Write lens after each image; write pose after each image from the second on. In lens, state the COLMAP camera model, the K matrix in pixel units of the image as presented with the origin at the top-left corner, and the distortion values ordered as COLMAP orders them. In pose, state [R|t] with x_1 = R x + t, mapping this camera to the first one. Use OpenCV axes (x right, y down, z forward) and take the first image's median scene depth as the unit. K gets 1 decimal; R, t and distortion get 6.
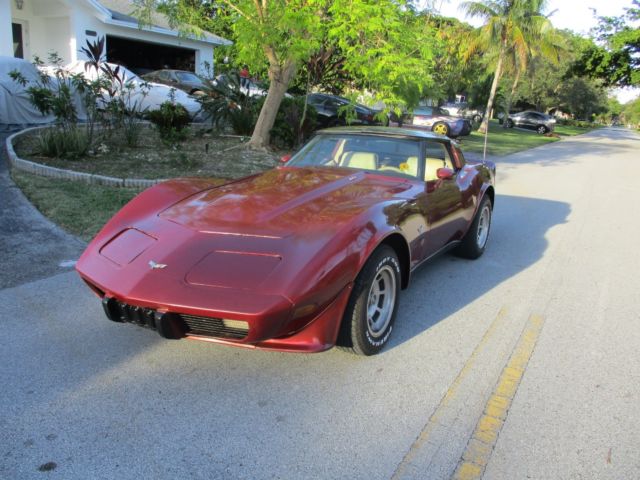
lens RADIAL K [[531.0, 0, 323.2], [0, 531.0, 241.2], [0, 0, 1]] dist [-0.033335, 0.017073]
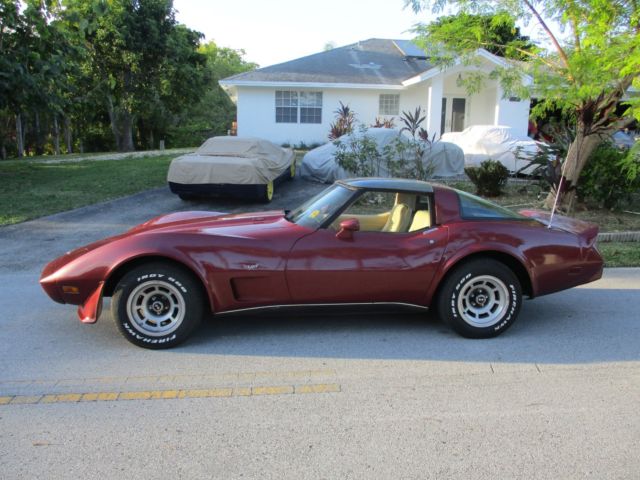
lens RADIAL K [[531.0, 0, 320.8], [0, 531.0, 239.1], [0, 0, 1]] dist [-0.033335, 0.017073]
pose [[0.579685, 0.090153, -0.809838, 0.382135], [-0.183053, 0.982865, -0.021616, -0.026890], [0.794013, 0.160774, 0.586255, 0.153897]]
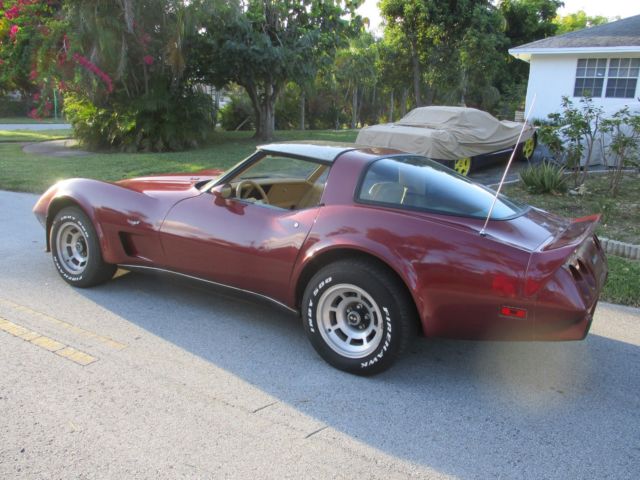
lens RADIAL K [[531.0, 0, 320.3], [0, 531.0, 239.7], [0, 0, 1]] dist [-0.033335, 0.017073]
pose [[-0.043232, 0.168338, -0.984781, 0.401362], [-0.290780, 0.940908, 0.173604, -0.093248], [0.955813, 0.293860, 0.008272, 0.450769]]
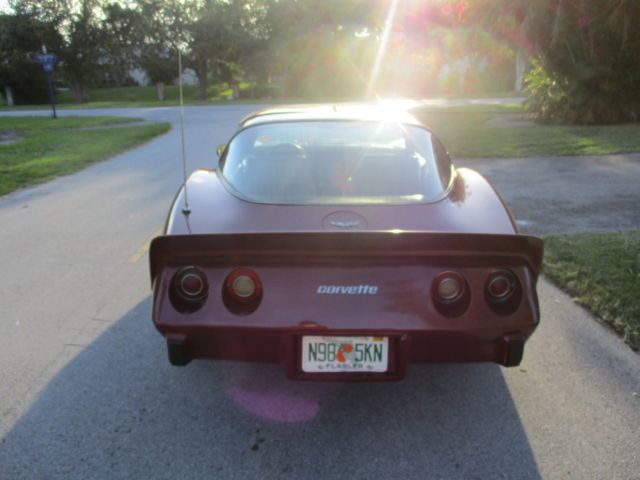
lens RADIAL K [[531.0, 0, 318.3], [0, 531.0, 240.2], [0, 0, 1]] dist [-0.033335, 0.017073]
pose [[-0.862871, 0.101023, -0.495226, 0.214798], [-0.160632, 0.874206, 0.458214, -0.168118], [0.479220, 0.474929, -0.738100, 0.708975]]
